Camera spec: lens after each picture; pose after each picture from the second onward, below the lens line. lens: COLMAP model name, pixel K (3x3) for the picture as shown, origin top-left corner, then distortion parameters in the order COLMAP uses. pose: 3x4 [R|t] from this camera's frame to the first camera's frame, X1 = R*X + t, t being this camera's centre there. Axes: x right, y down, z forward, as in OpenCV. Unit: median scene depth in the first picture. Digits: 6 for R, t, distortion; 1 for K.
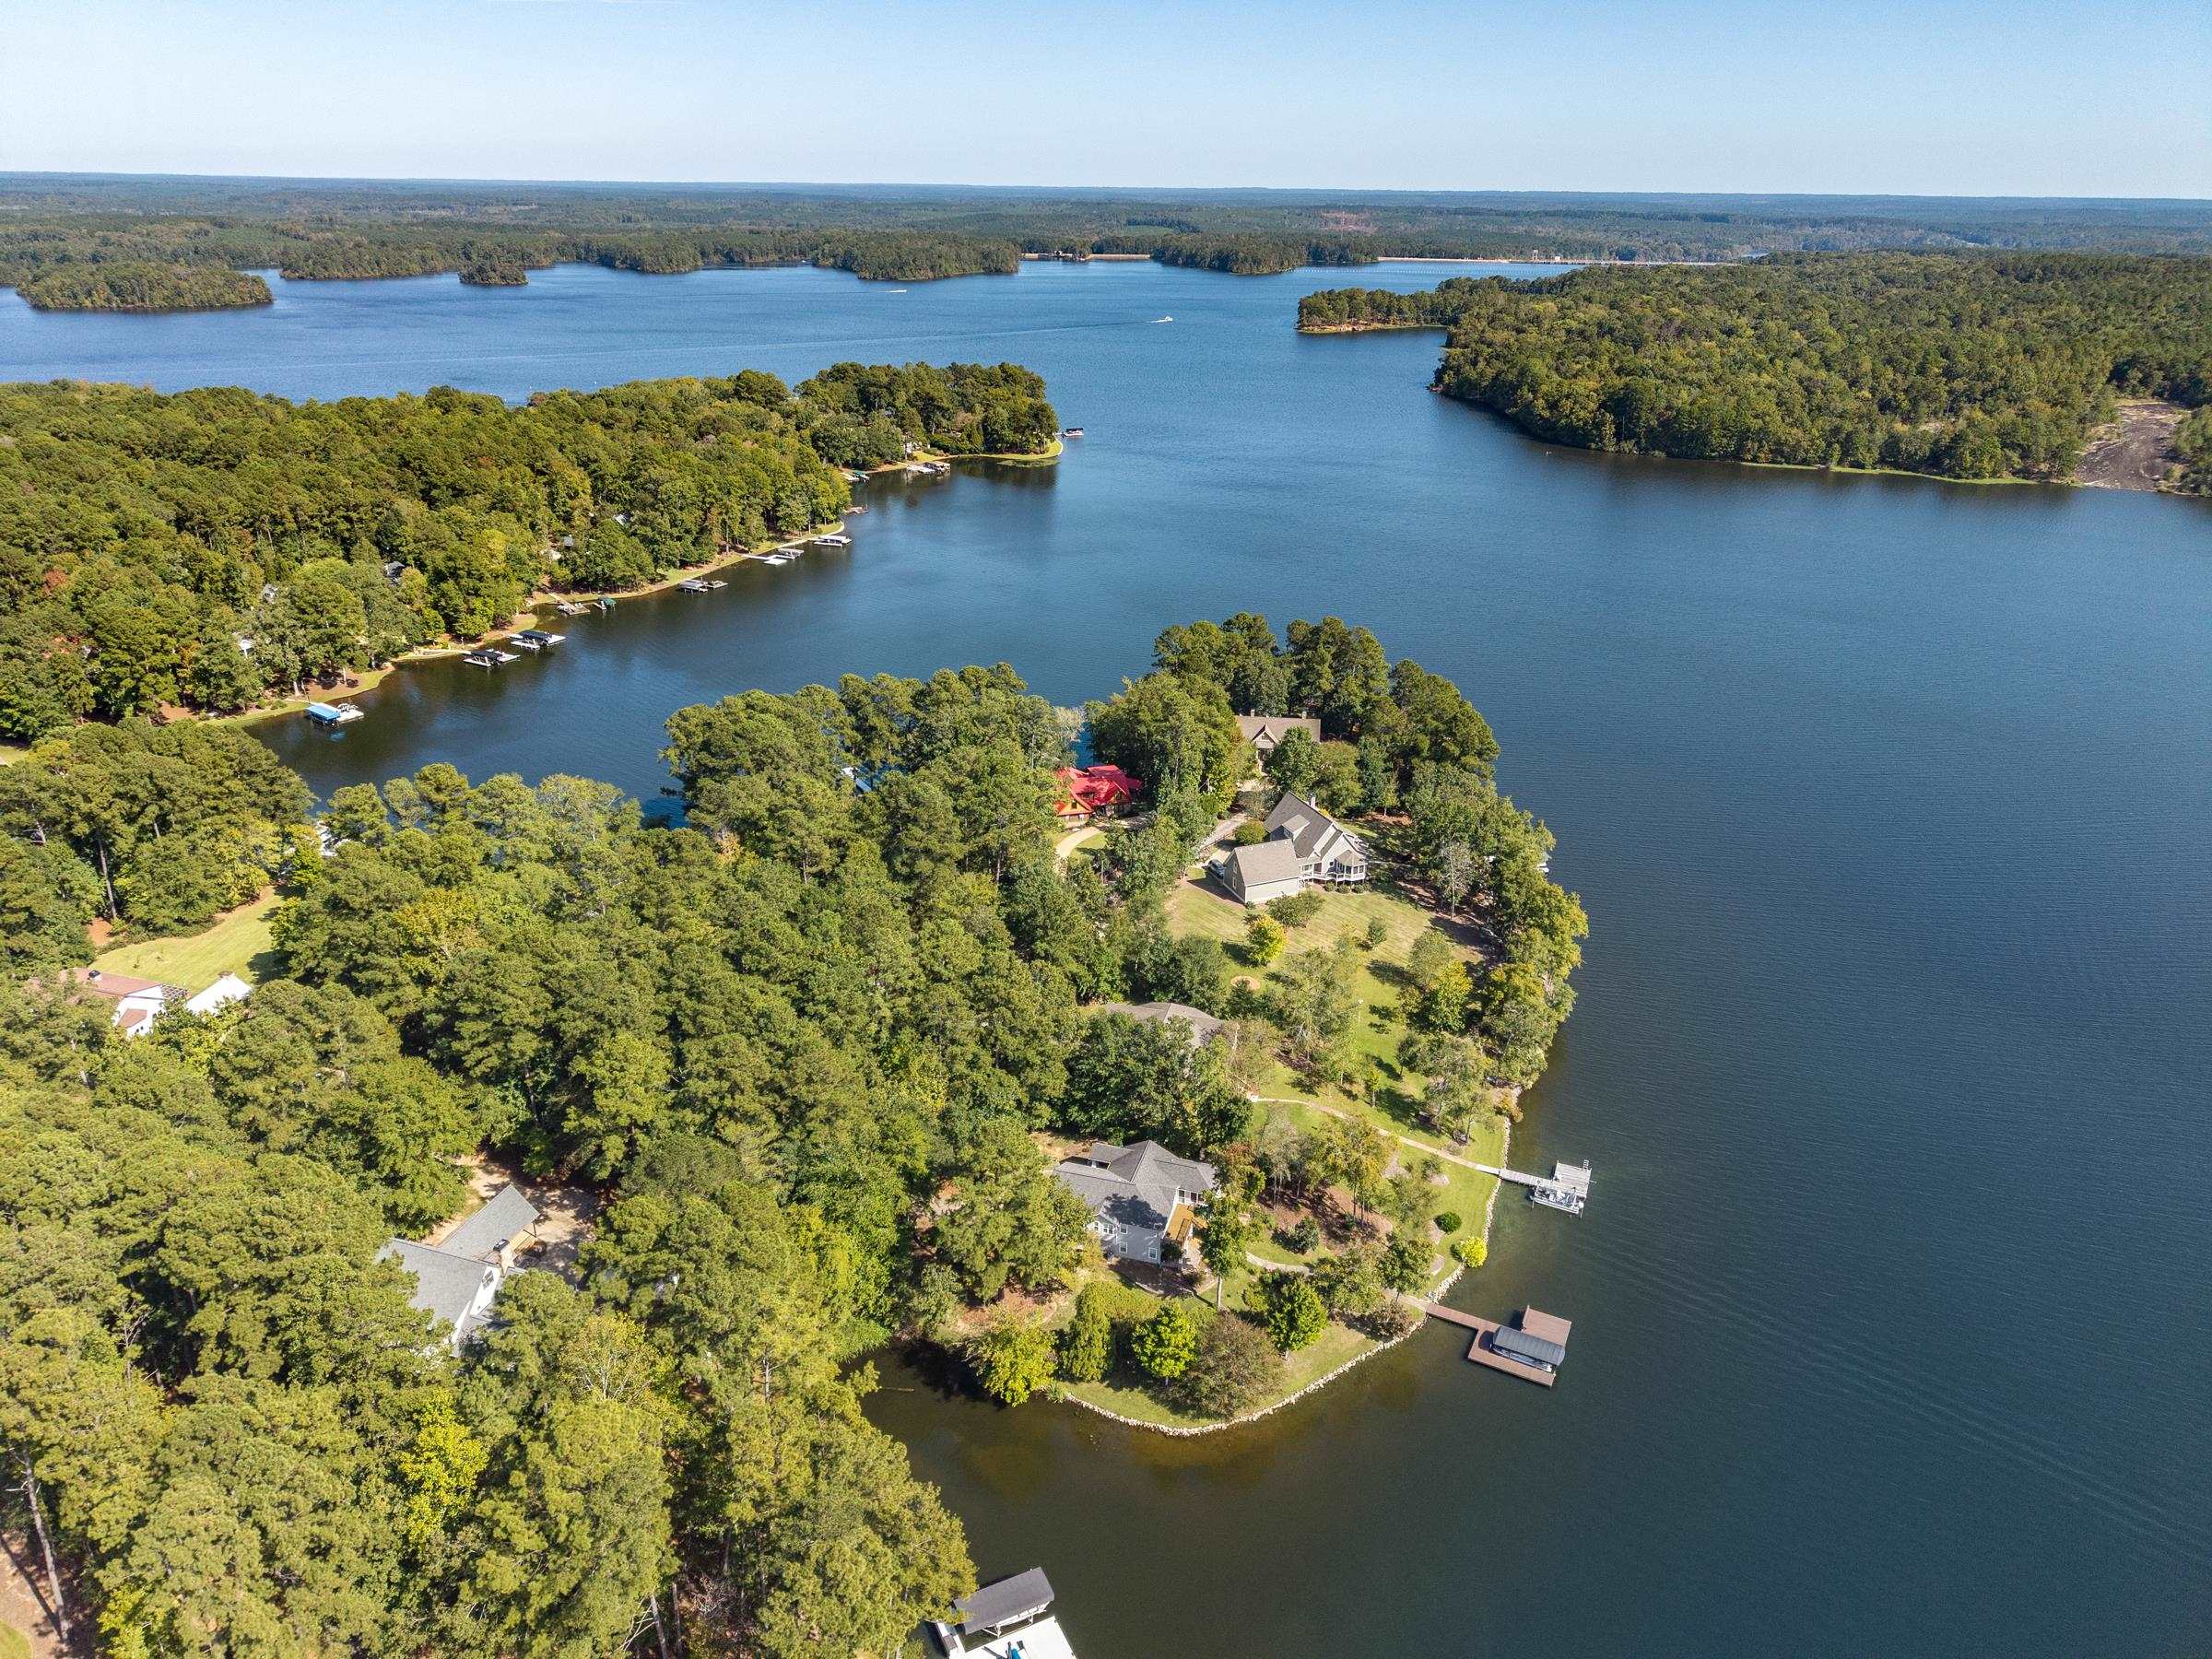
lens RADIAL K [[1489.4, 0, 1105.4], [0, 1489.4, 833.1], [0, 0, 1]] dist [0.017509, -0.006765]
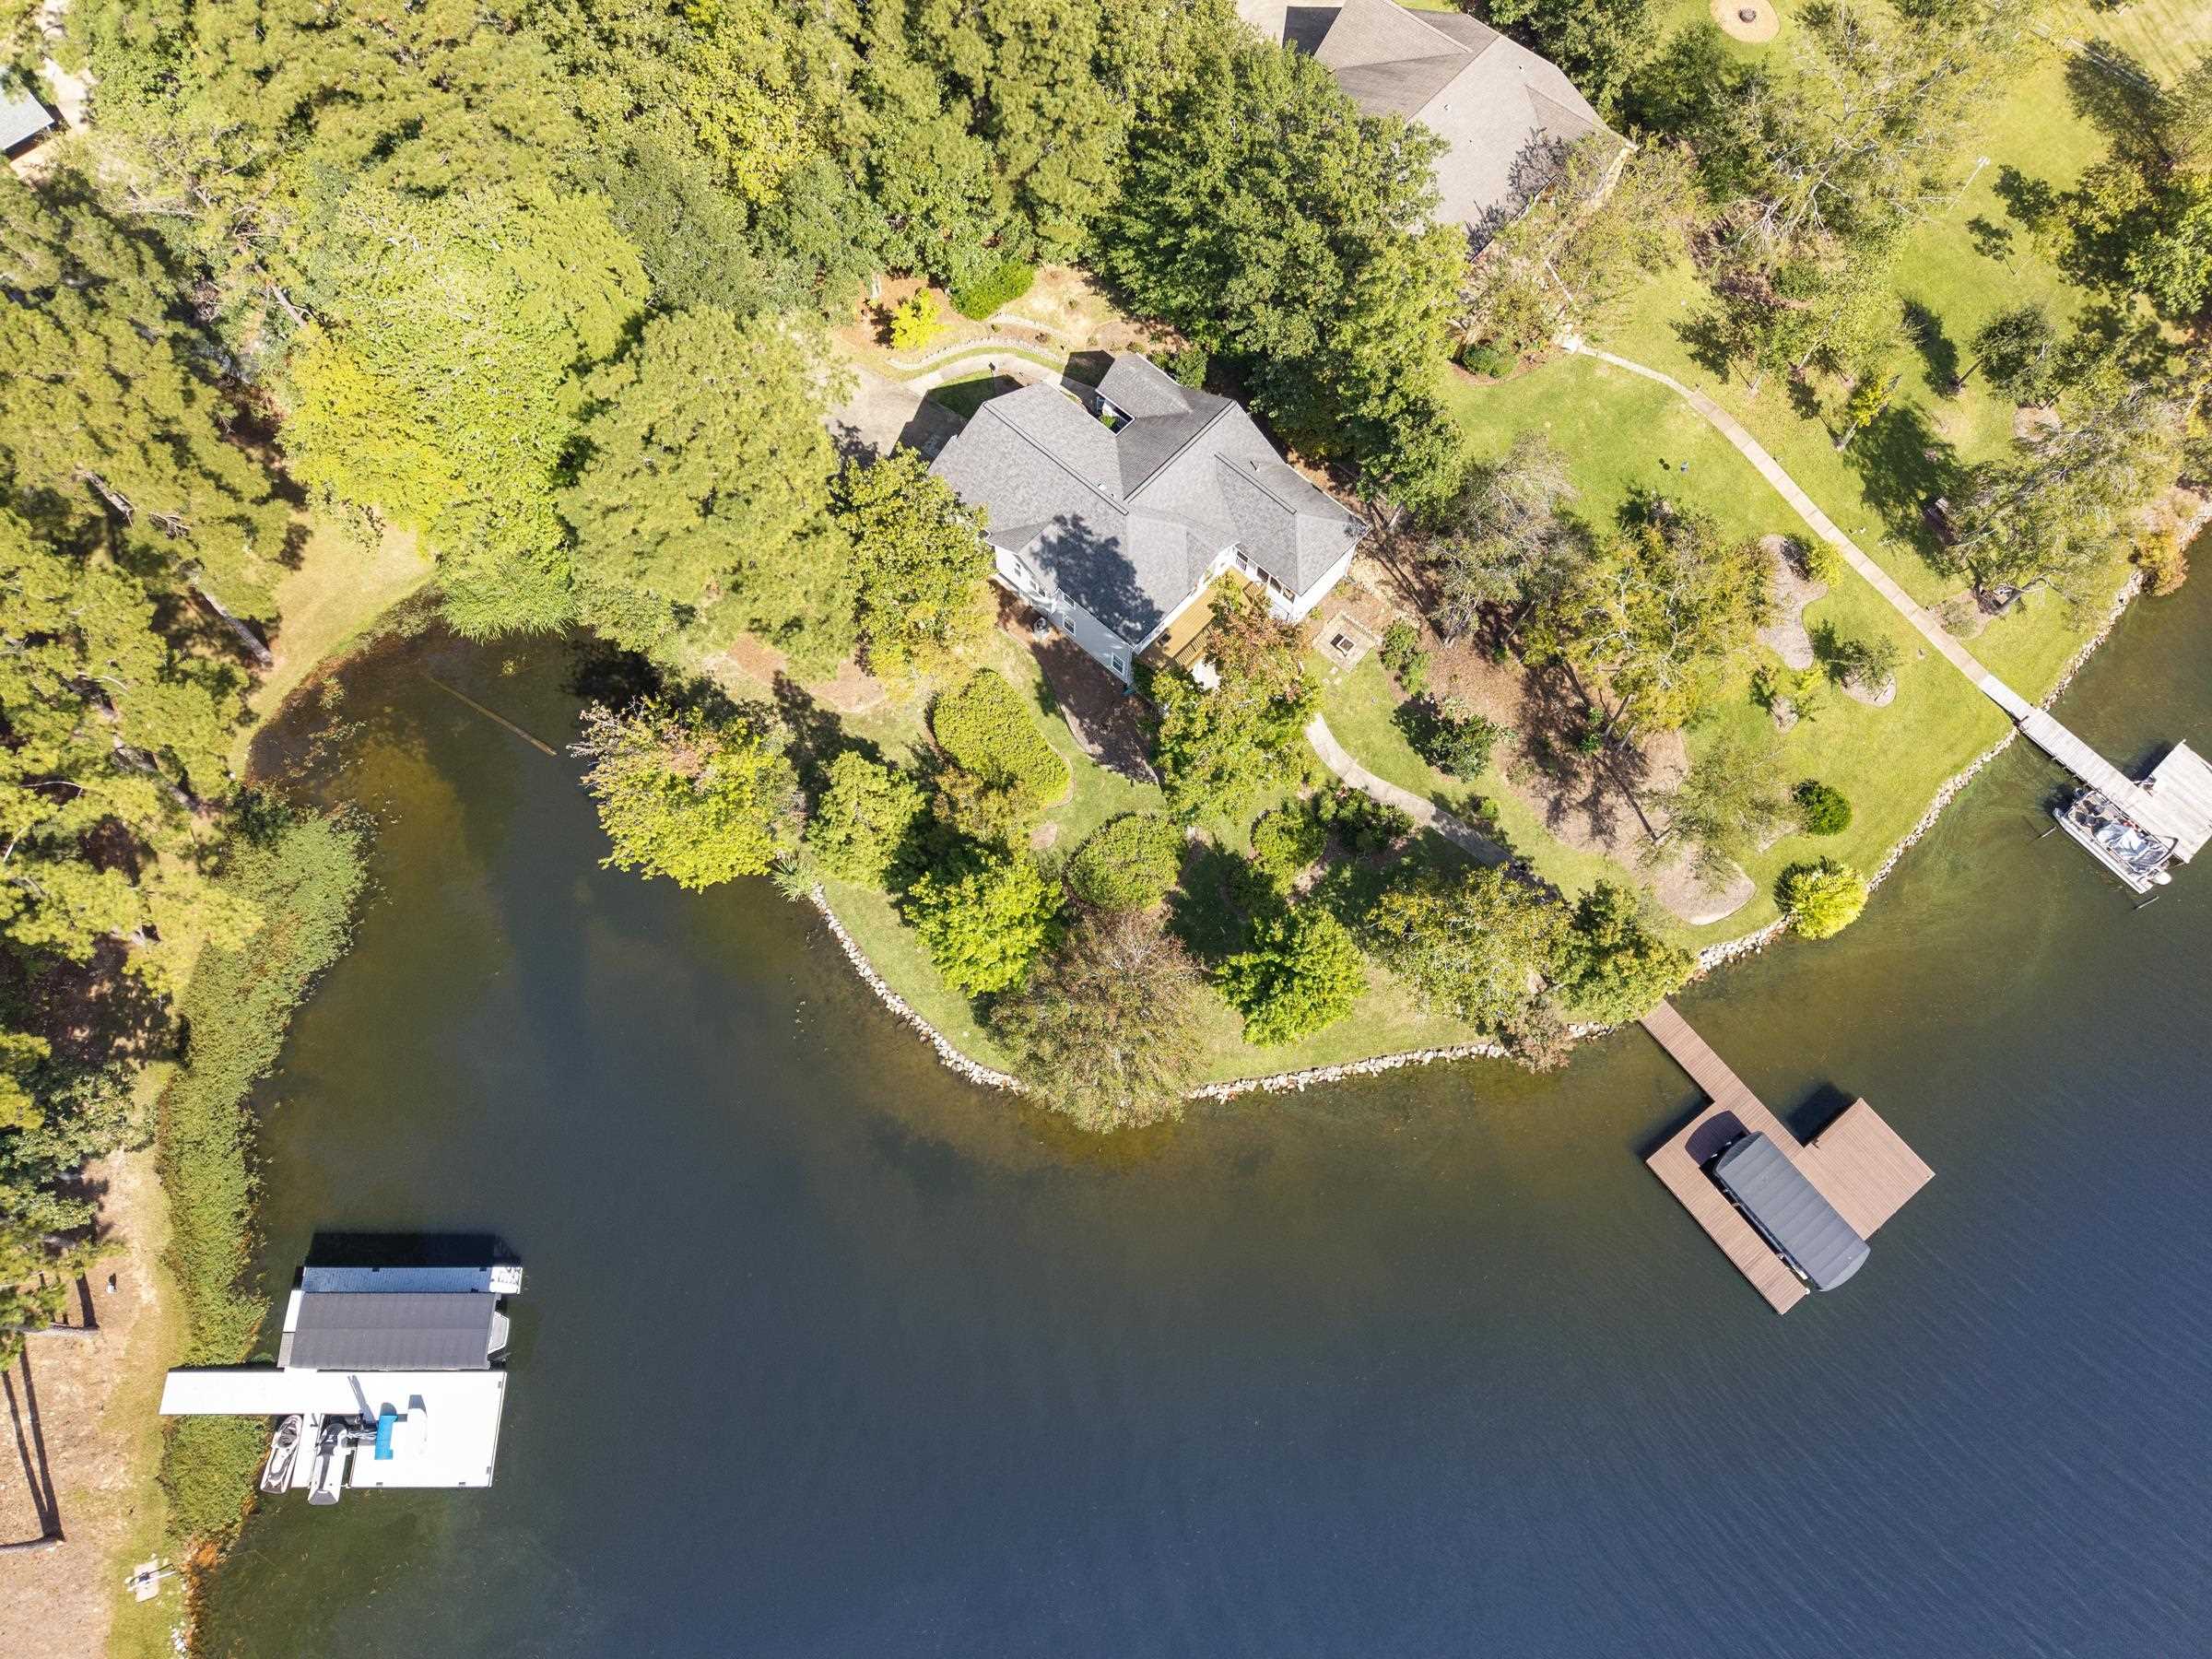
lens RADIAL K [[1489.4, 0, 1105.4], [0, 1489.4, 833.1], [0, 0, 1]] dist [0.017509, -0.006765]
pose [[0.899000, 0.408047, -0.159047, 0.120099], [-0.193372, 0.695690, 0.691825, 0.003360], [0.392945, -0.591196, 0.704331, 0.636609]]
